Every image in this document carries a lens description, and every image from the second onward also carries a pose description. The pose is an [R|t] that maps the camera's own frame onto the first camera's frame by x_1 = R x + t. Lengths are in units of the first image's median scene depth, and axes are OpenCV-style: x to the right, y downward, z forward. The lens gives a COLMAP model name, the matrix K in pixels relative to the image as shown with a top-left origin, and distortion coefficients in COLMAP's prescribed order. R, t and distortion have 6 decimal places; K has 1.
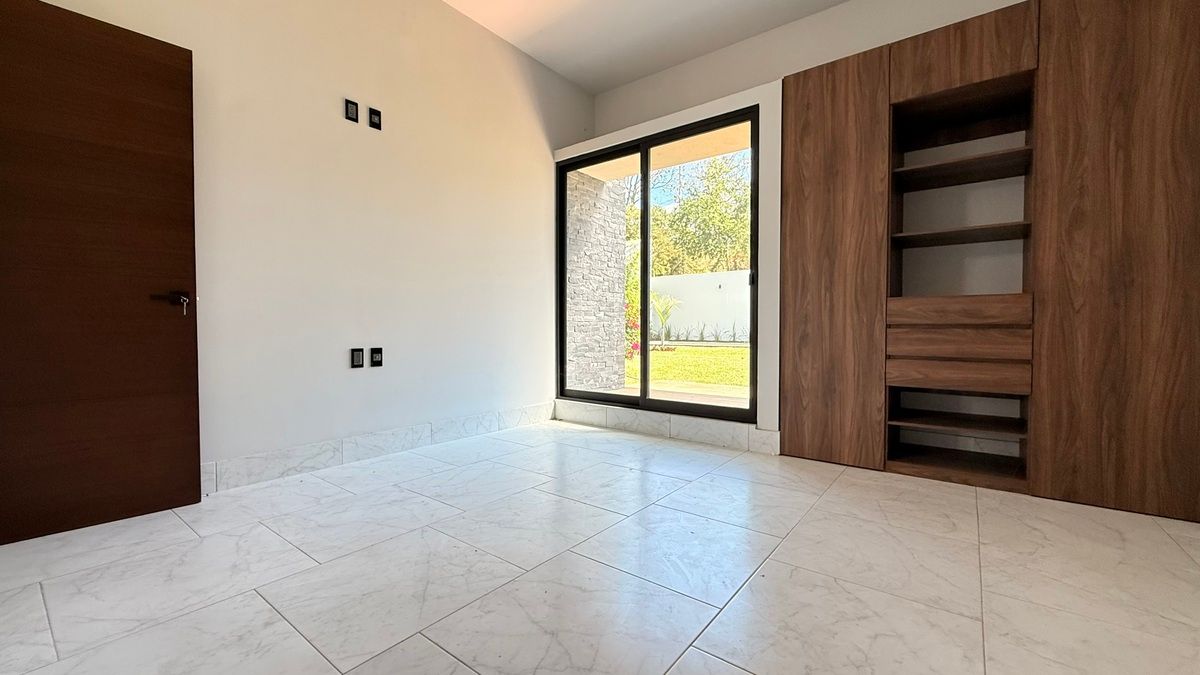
lens RADIAL K [[480.4, 0, 601.0], [0, 480.4, 333.8], [0, 0, 1]] dist [0.004966, 0.000678]
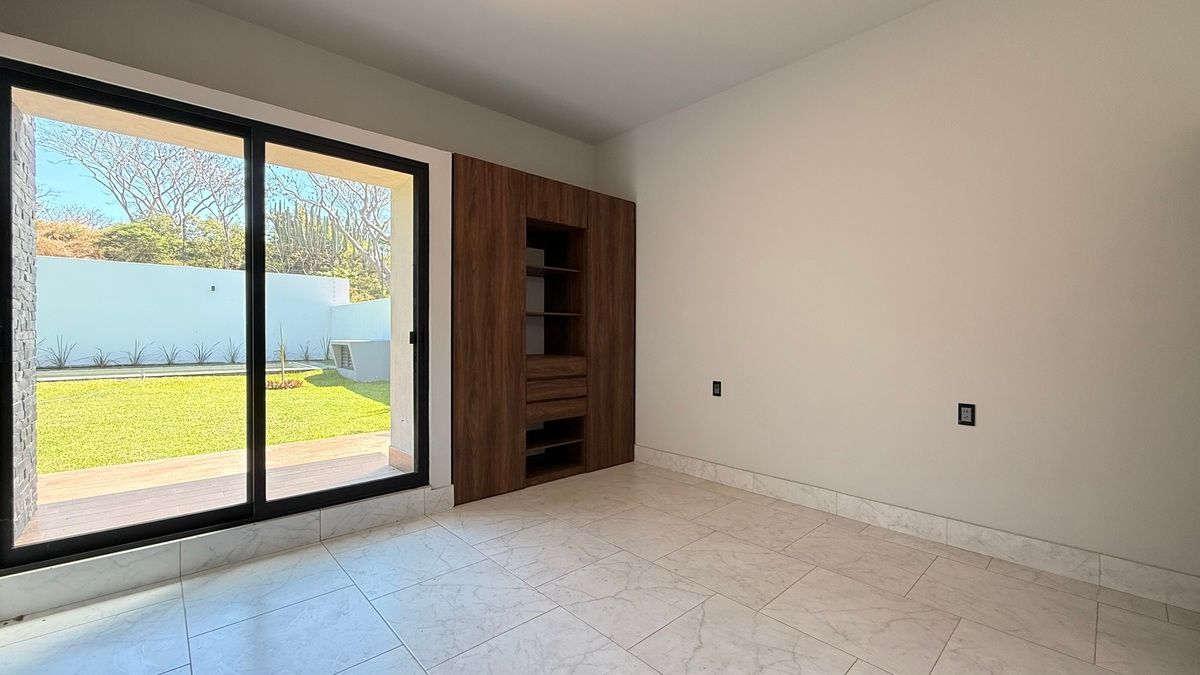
lens RADIAL K [[480.4, 0, 600.0], [0, 480.4, 335.2], [0, 0, 1]] dist [0.004966, 0.000678]
pose [[0.171771, -0.001629, 0.985136, -0.678256], [0.008879, 0.999961, 0.000106, -0.135957], [-0.985097, 0.008729, 0.171779, 0.545425]]
